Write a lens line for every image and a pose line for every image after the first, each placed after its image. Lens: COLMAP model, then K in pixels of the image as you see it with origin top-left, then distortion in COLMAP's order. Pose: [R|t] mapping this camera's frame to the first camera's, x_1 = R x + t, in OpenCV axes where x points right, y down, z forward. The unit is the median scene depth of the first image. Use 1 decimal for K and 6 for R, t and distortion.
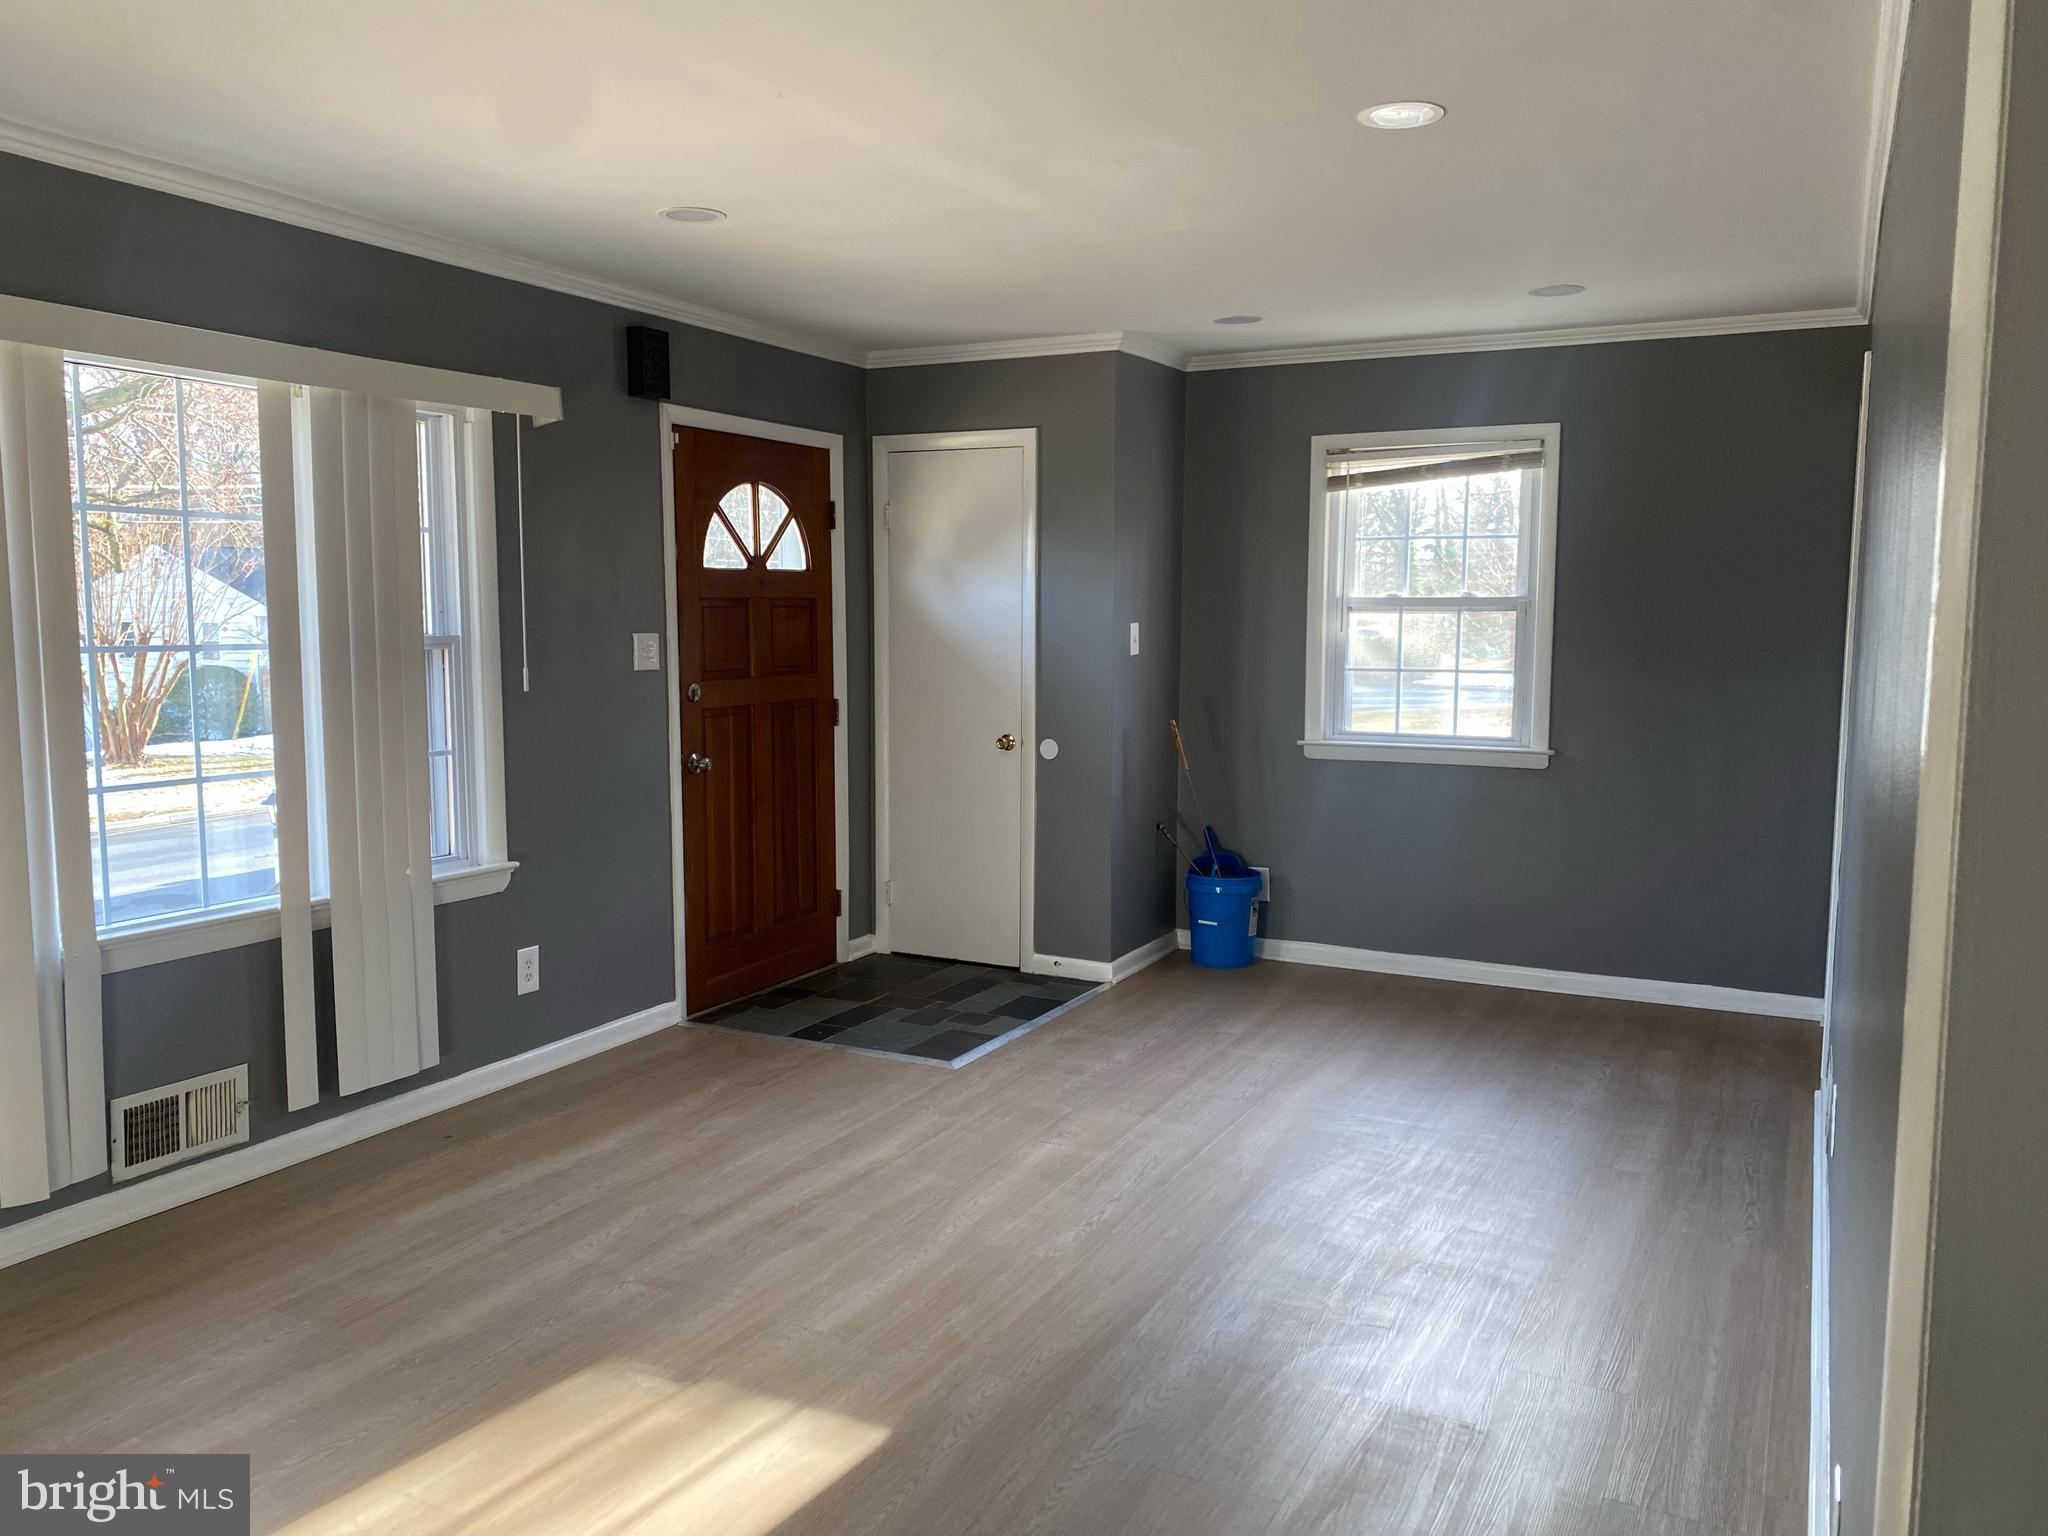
lens RADIAL K [[1557.2, 0, 1020.2], [0, 1557.2, 774.9], [0, 0, 1]] dist [0.049135, -0.023579]
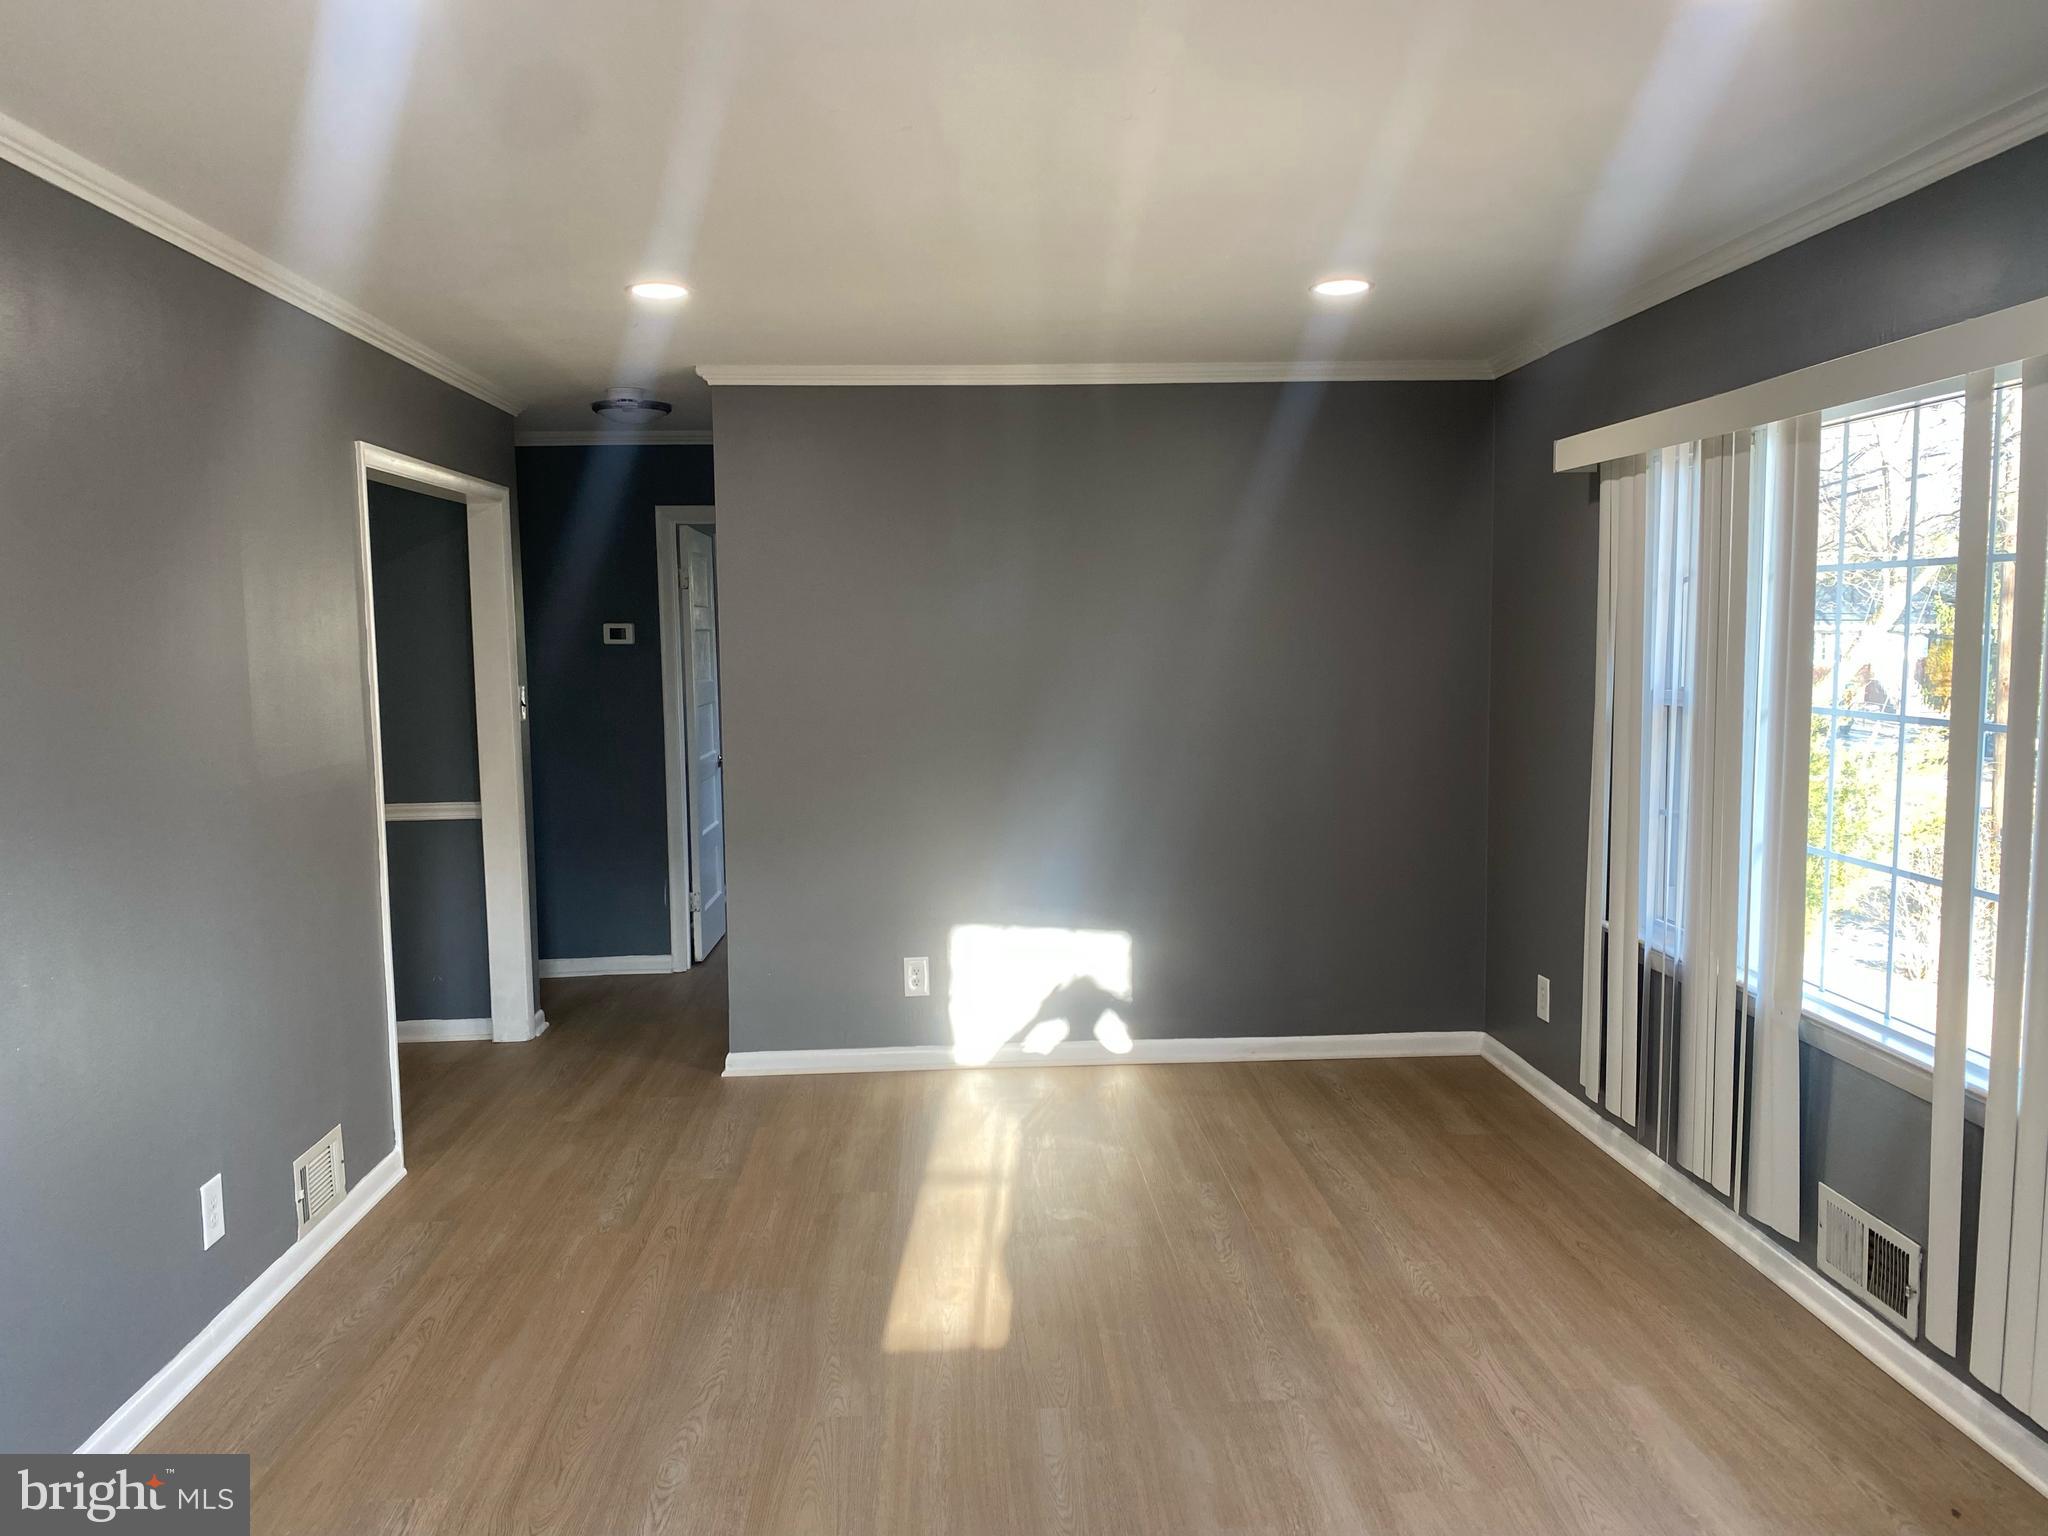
lens RADIAL K [[1557.2, 0, 1024.3], [0, 1557.2, 759.4], [0, 0, 1]] dist [0.049135, -0.023579]
pose [[-0.860139, 0.054251, -0.507166, 0.338019], [-0.042228, 0.983340, 0.176803, -0.209507], [0.508308, 0.173492, -0.843518, 1.615960]]
